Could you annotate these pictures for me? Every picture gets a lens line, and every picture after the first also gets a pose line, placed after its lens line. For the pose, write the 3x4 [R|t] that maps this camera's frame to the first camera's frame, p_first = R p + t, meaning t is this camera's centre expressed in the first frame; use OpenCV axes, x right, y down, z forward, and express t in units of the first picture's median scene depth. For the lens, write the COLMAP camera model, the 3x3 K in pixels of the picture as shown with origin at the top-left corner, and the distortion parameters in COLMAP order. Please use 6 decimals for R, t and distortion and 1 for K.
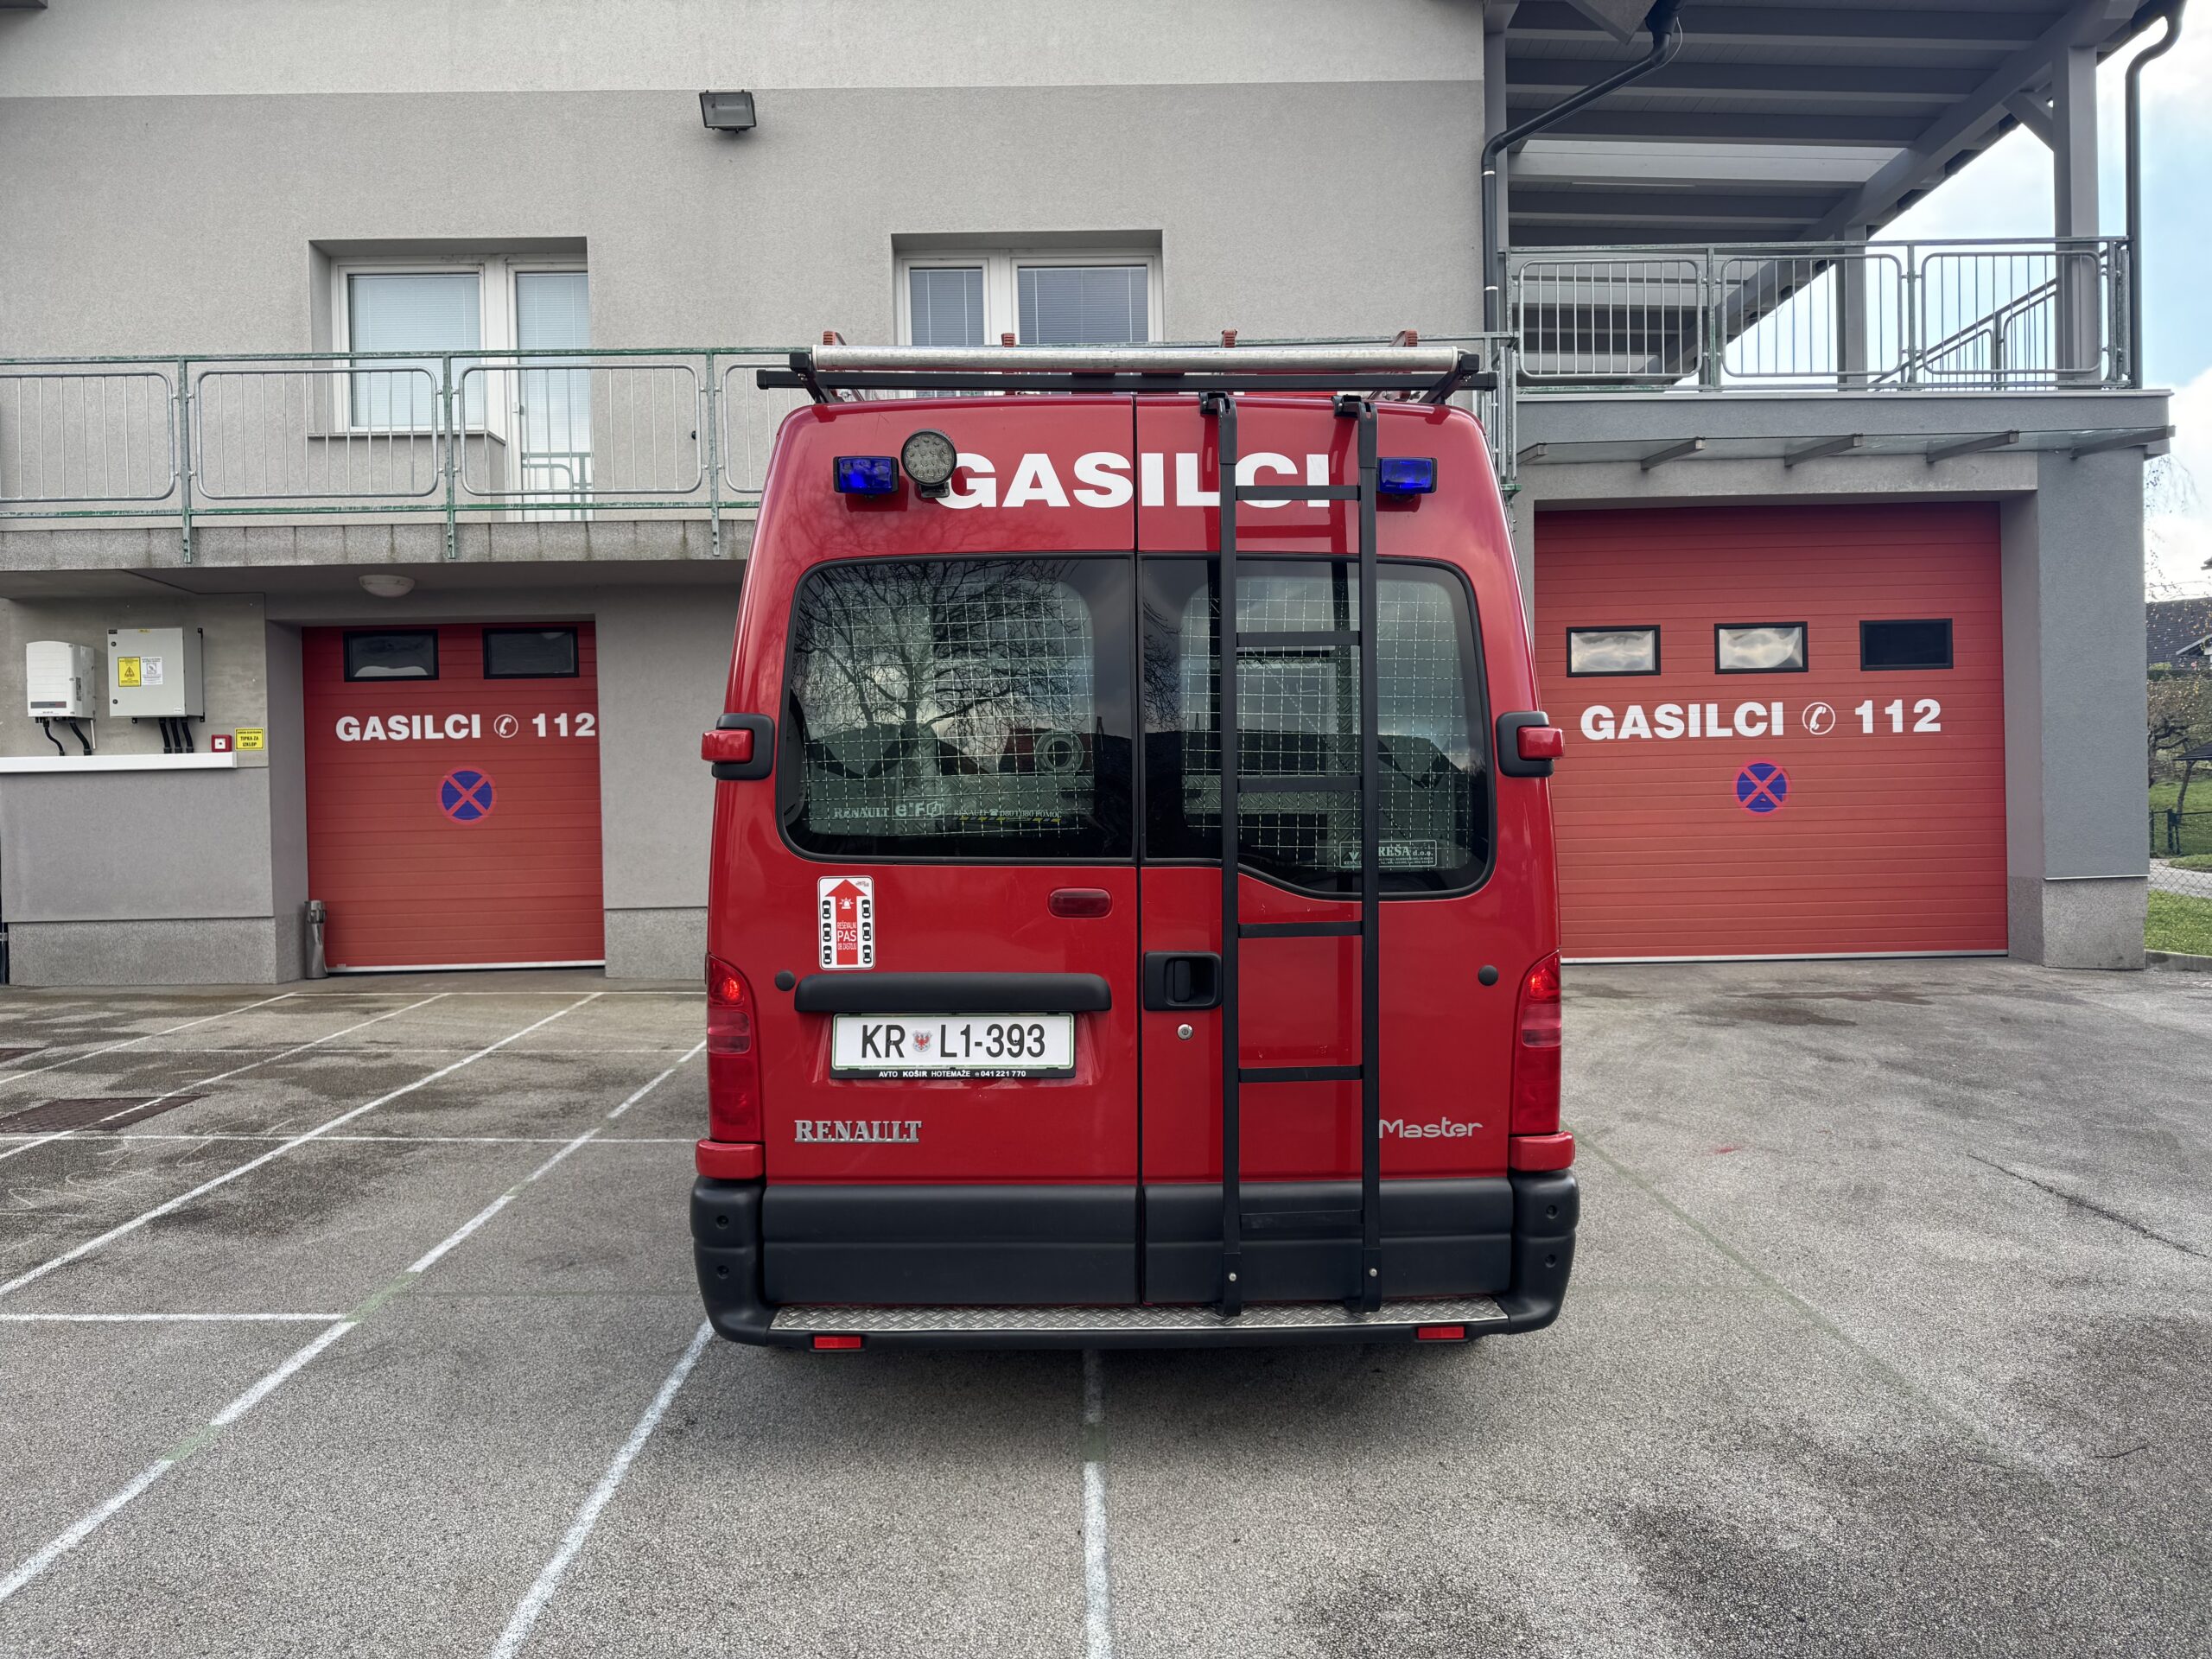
lens RADIAL K [[1567.1, 0, 1106.0], [0, 1567.1, 829.5], [0, 0, 1]] dist [0.010280, -0.013178]
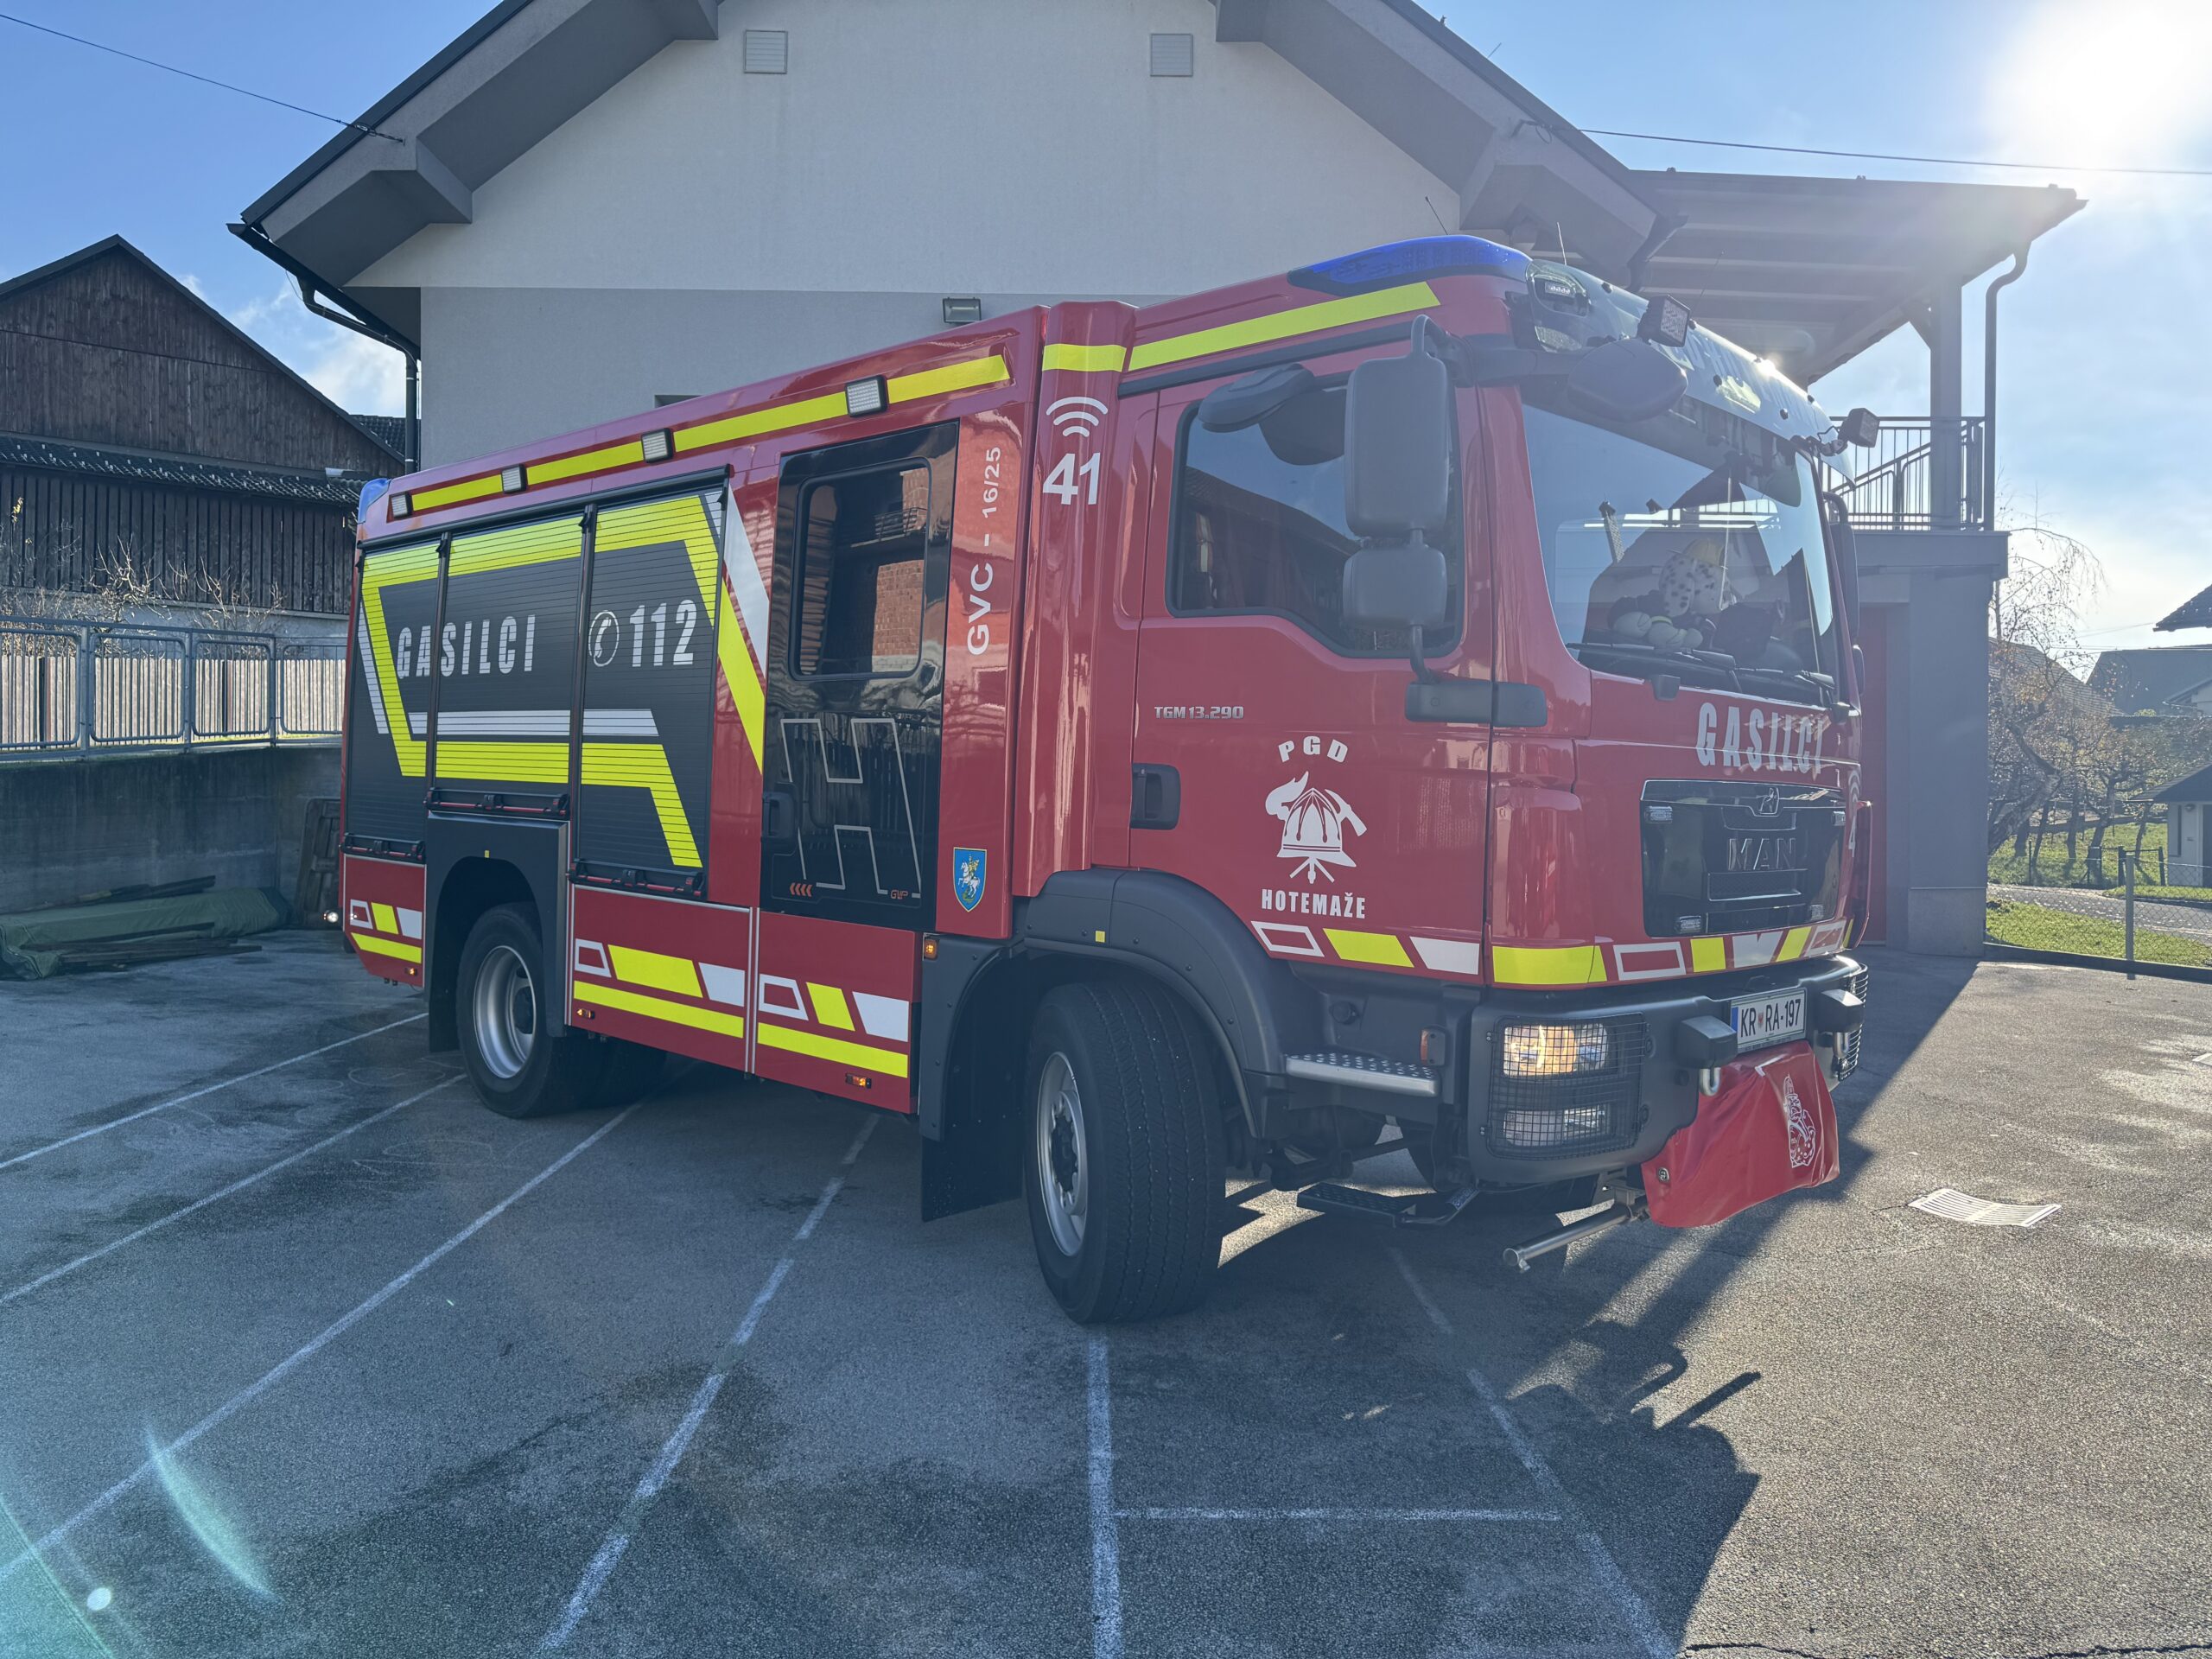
lens RADIAL K [[1539.8, 0, 1110.0], [0, 1539.8, 828.9], [0, 0, 1]] dist [0.020574, -0.022633]
pose [[0.999631, 0.024727, -0.011218, -0.082168], [-0.024836, 0.999645, -0.009615, 0.010605], [0.010976, 0.009890, 0.999891, -0.354718]]
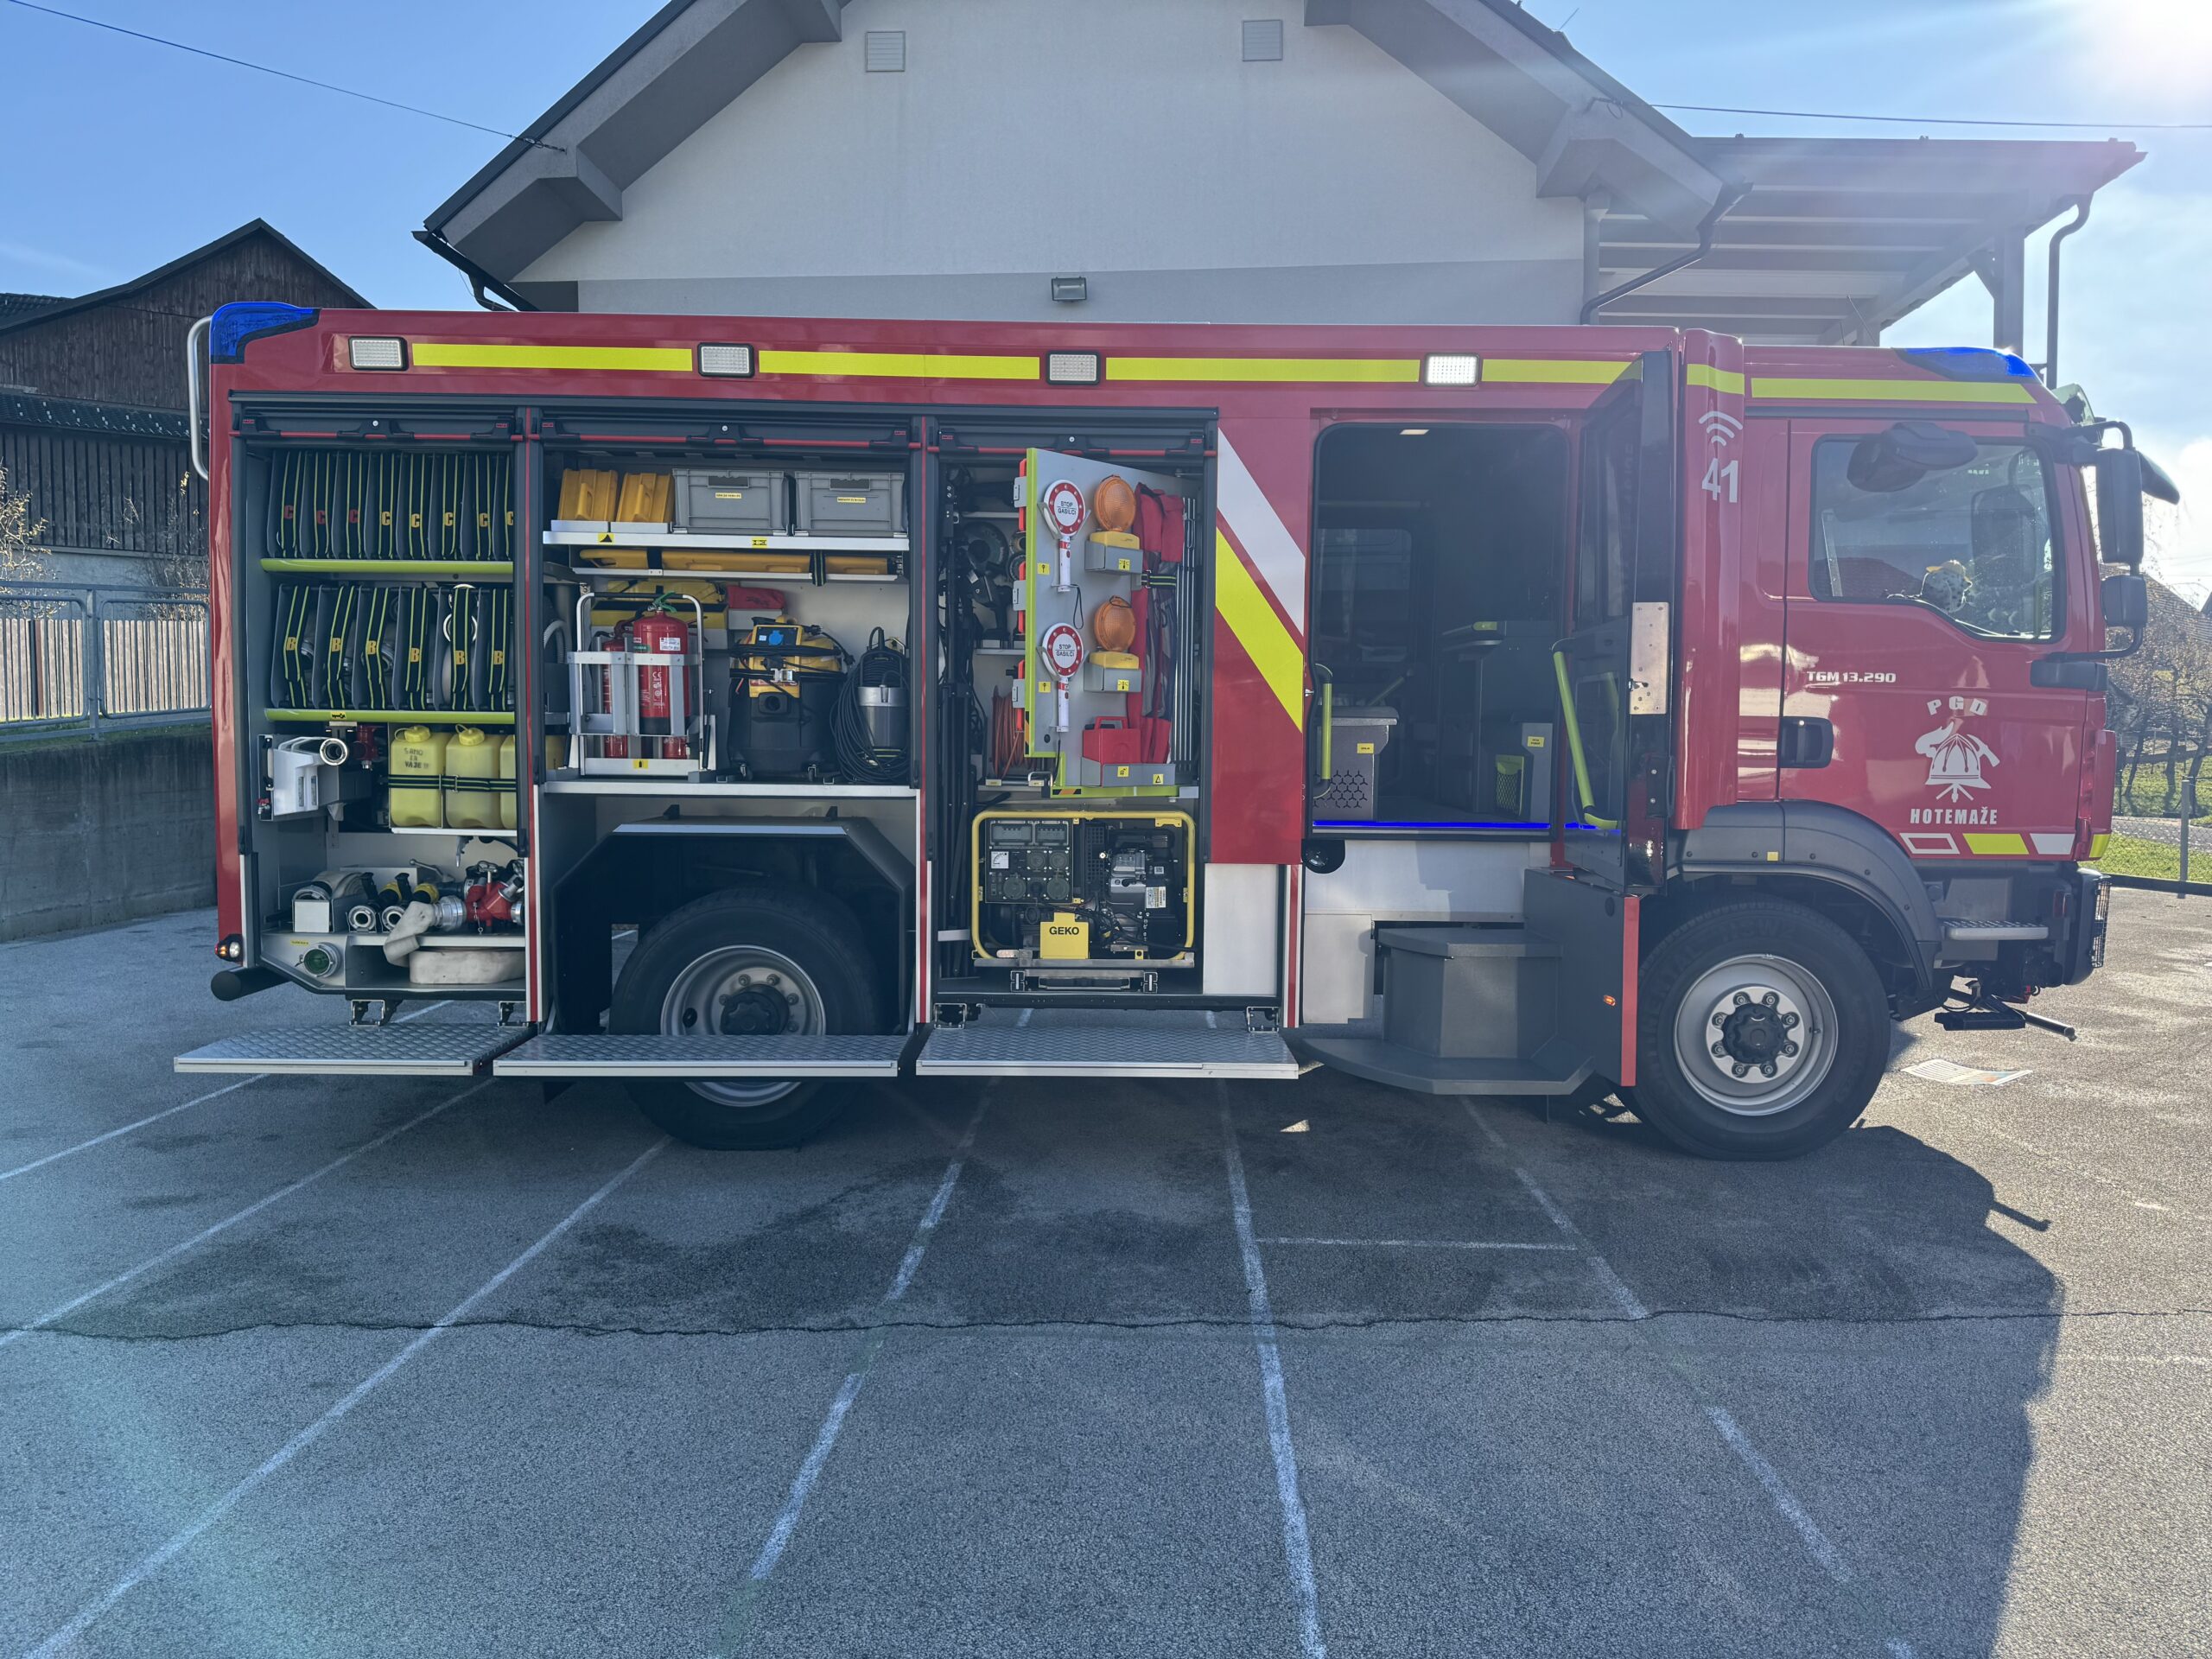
lens RADIAL K [[1528.8, 0, 1112.2], [0, 1528.8, 830.6], [0, 0, 1]] dist [0.028760, -0.030569]
pose [[0.997788, 0.016413, -0.064424, -0.095483], [-0.014489, 0.999438, 0.030222, 0.014950], [0.064883, -0.029221, 0.997465, -0.471120]]
